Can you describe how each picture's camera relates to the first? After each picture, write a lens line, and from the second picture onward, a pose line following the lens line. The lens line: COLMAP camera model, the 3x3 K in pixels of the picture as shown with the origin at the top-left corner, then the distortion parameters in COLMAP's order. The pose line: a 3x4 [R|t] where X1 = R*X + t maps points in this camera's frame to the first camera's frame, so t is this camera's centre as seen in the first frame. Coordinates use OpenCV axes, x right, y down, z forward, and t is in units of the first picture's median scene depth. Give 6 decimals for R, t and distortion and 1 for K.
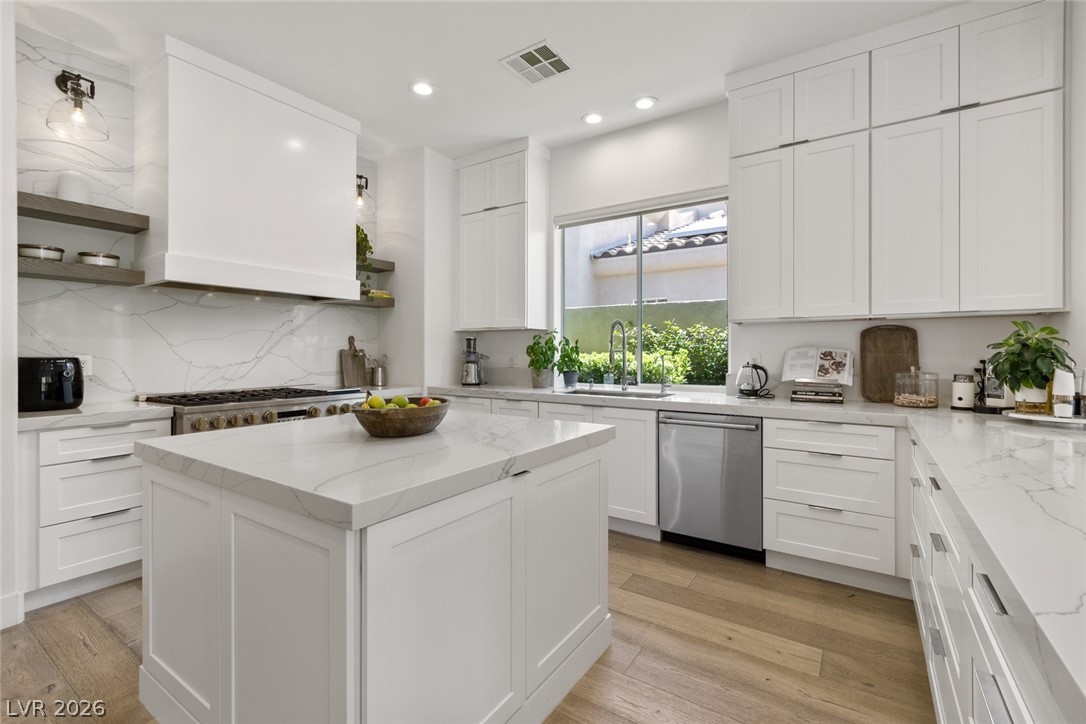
lens RADIAL K [[484.1, 0, 540.1], [0, 484.1, 352.9], [0, 0, 1]] dist [0.002577, 0.000112]
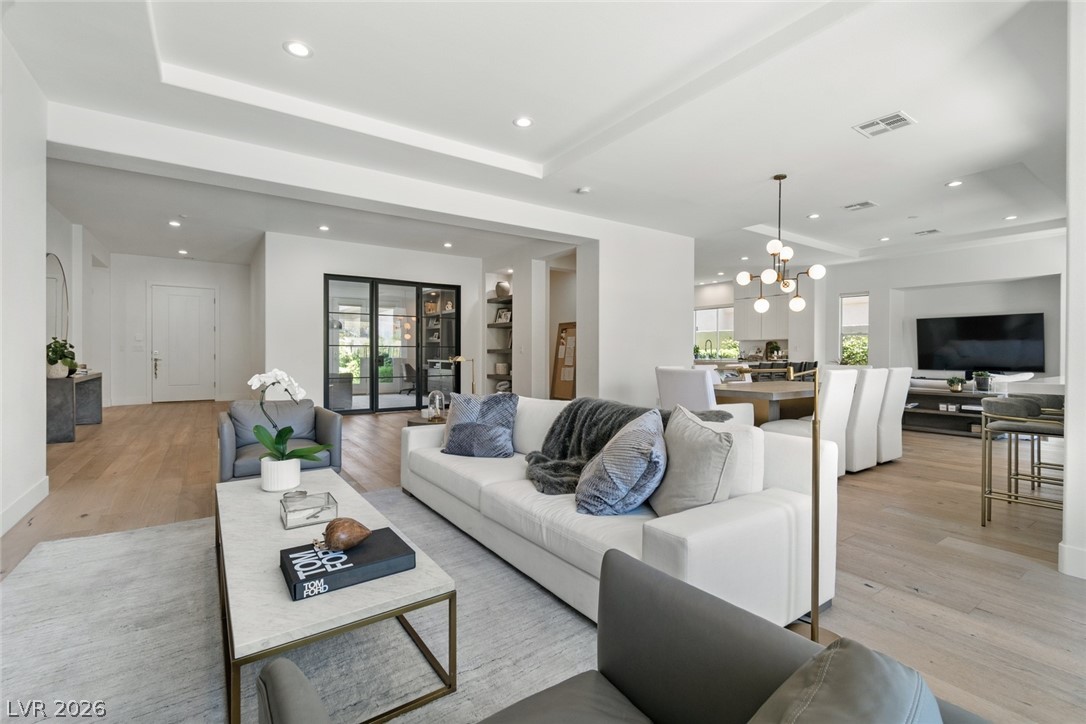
lens RADIAL K [[475.9, 0, 545.9], [0, 475.9, 359.0], [0, 0, 1]] dist [0.000513, -0.000025]
pose [[0.933834, 0.006287, -0.357651, 0.362818], [-0.003346, 0.999955, 0.008840, 0.058754], [0.357690, -0.007059, 0.933814, -3.349871]]
